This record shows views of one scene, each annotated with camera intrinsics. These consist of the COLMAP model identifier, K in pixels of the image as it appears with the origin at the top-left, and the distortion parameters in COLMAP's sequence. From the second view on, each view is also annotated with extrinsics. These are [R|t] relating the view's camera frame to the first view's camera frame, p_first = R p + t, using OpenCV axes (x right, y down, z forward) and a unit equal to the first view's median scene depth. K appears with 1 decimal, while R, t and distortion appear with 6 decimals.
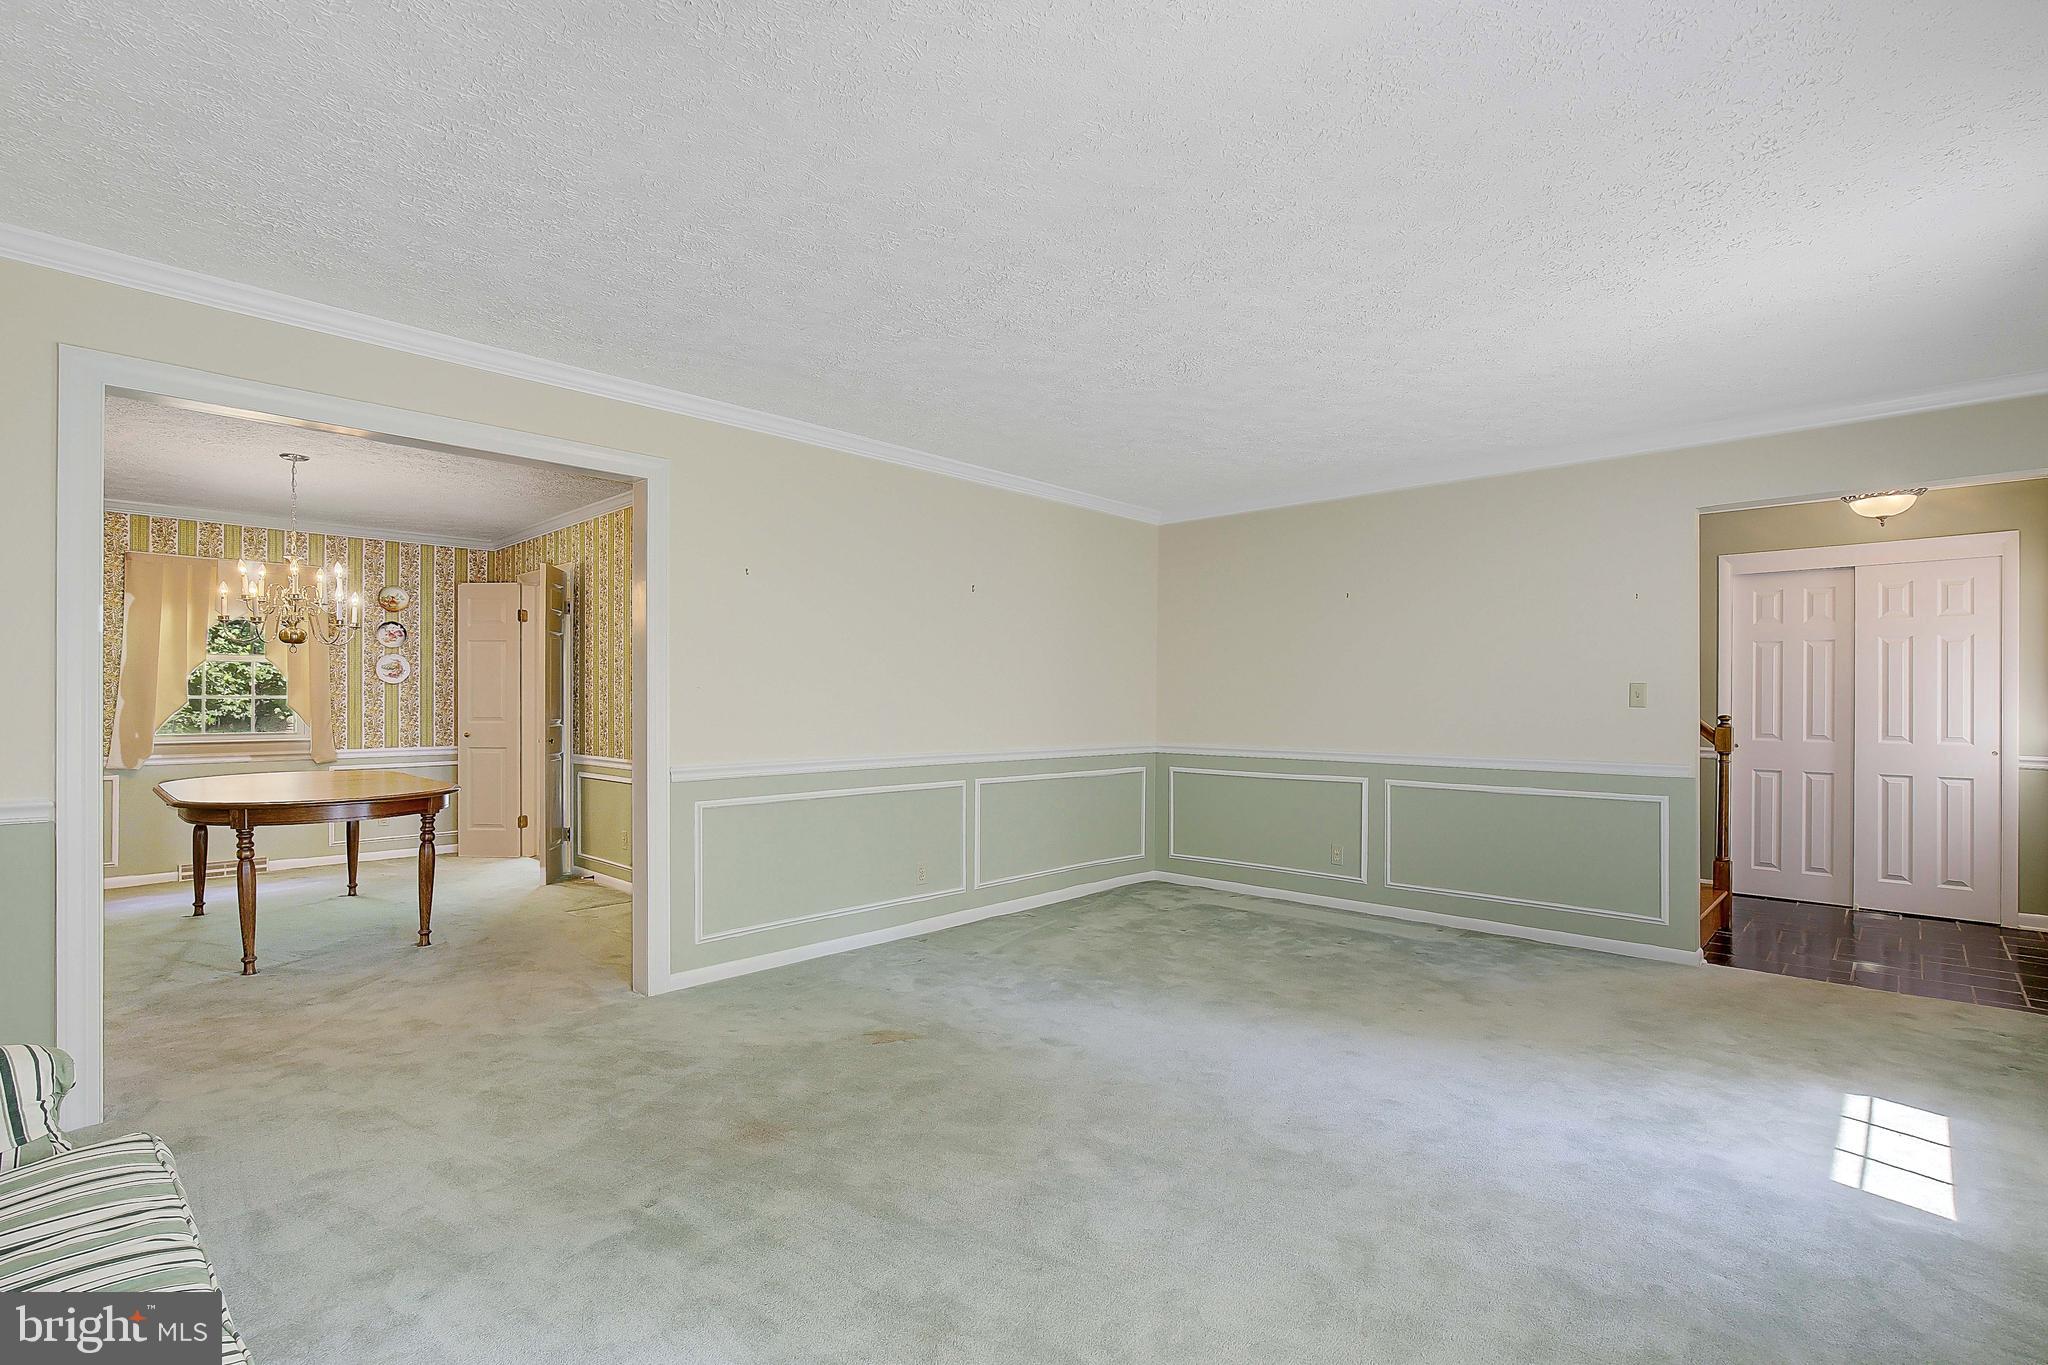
lens RADIAL K [[954.6, 0, 1018.7], [0, 954.6, 702.1], [0, 0, 1]] dist [-0.017968, 0.007658]
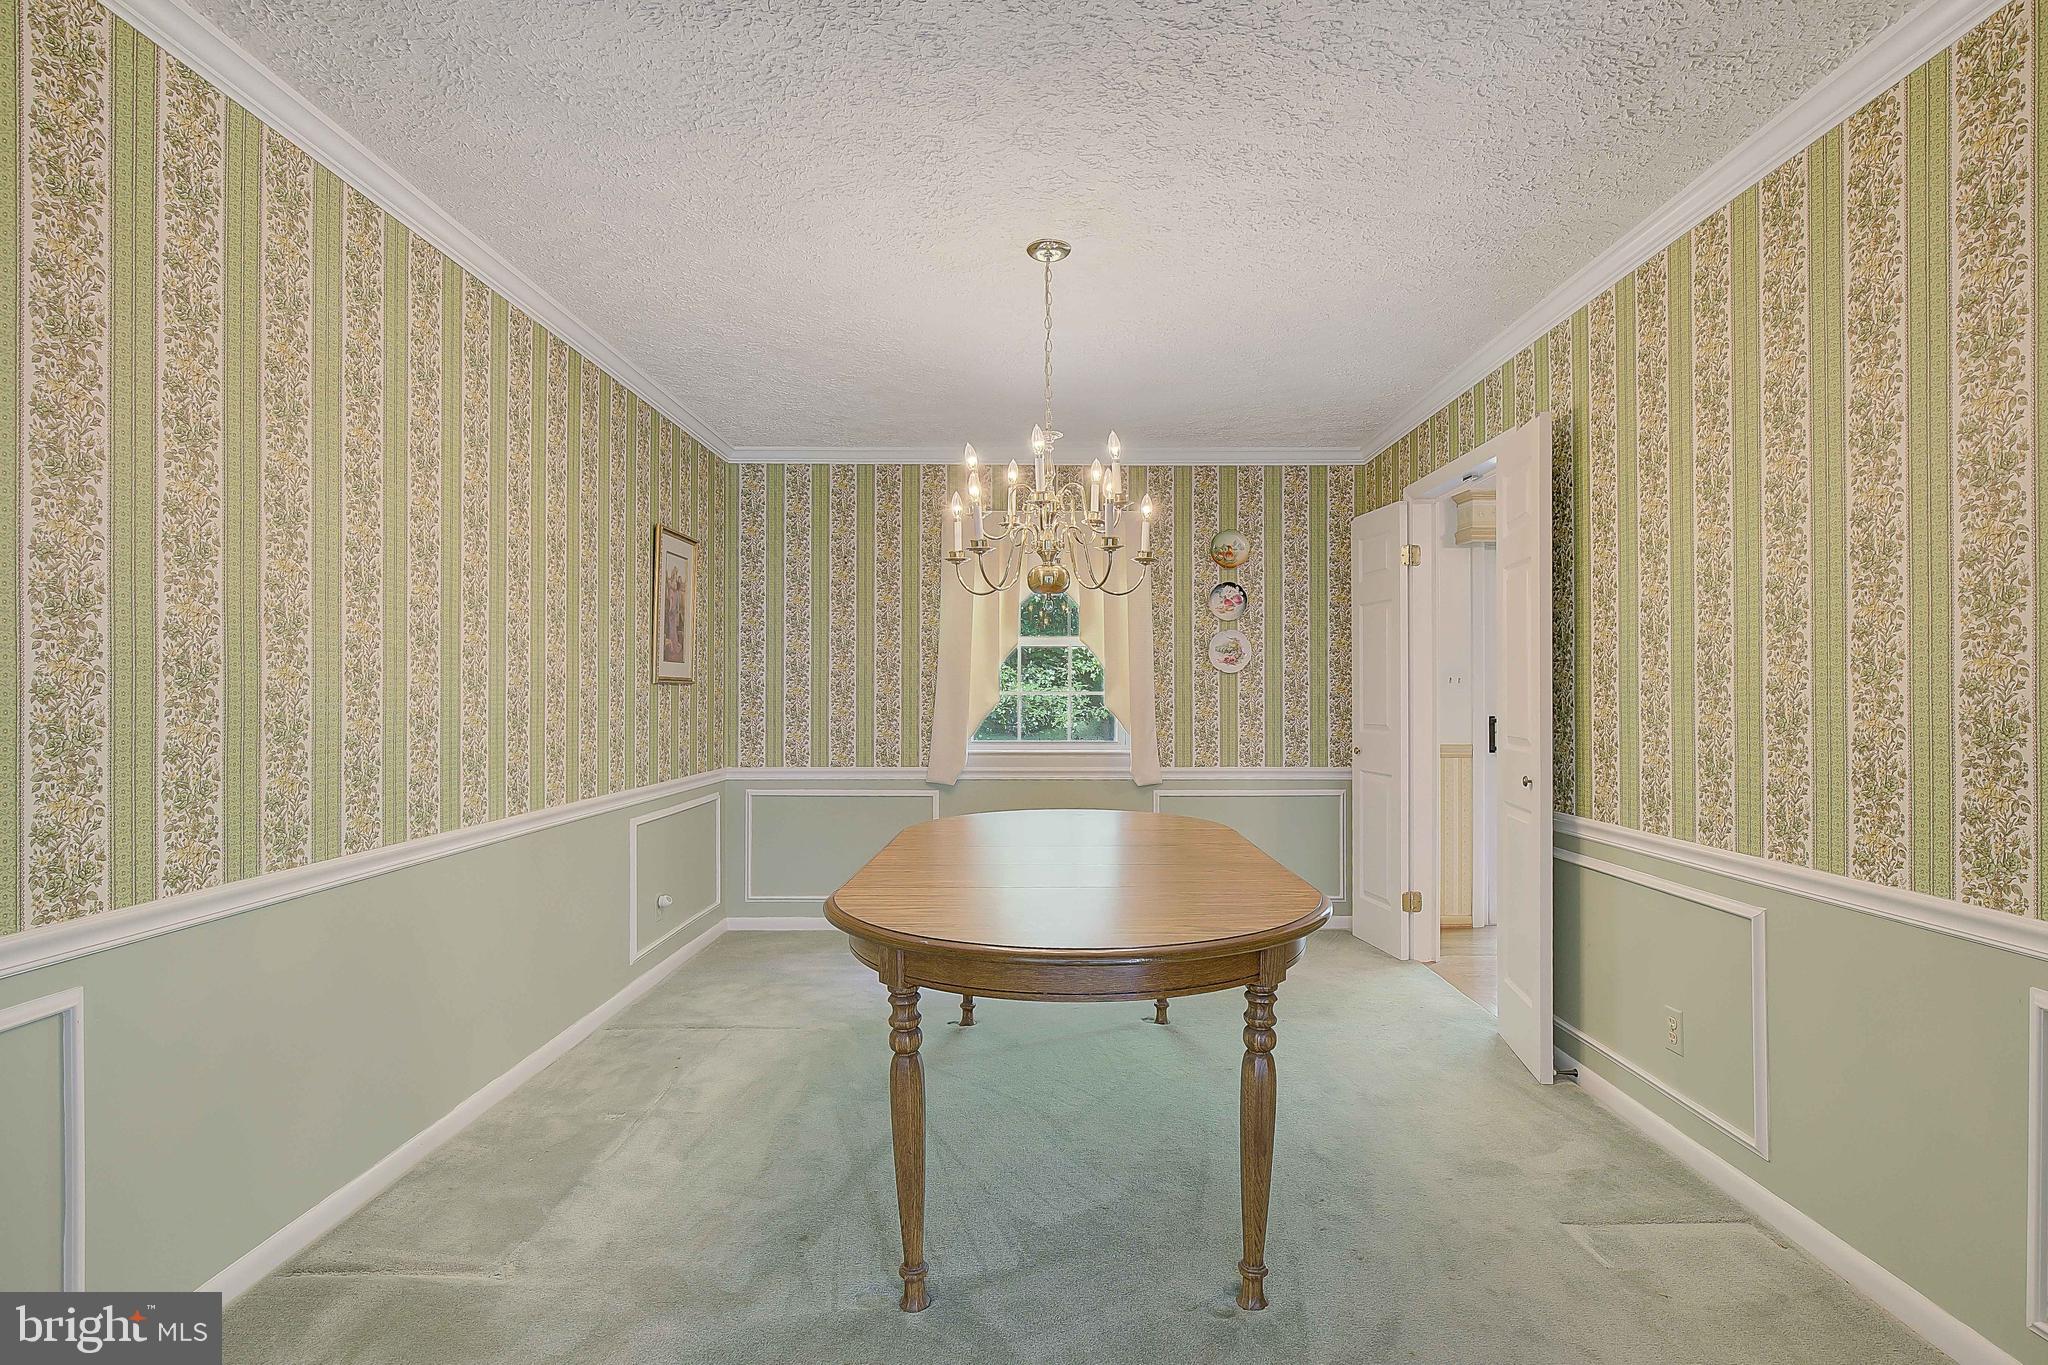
lens RADIAL K [[954.6, 0, 1020.7], [0, 954.6, 693.5], [0, 0, 1]] dist [-0.017968, 0.007658]
pose [[0.676012, -0.007789, -0.736849, -0.256816], [0.006435, 0.999968, -0.004667, -0.002376], [0.736862, -0.001587, 0.676041, 0.426491]]
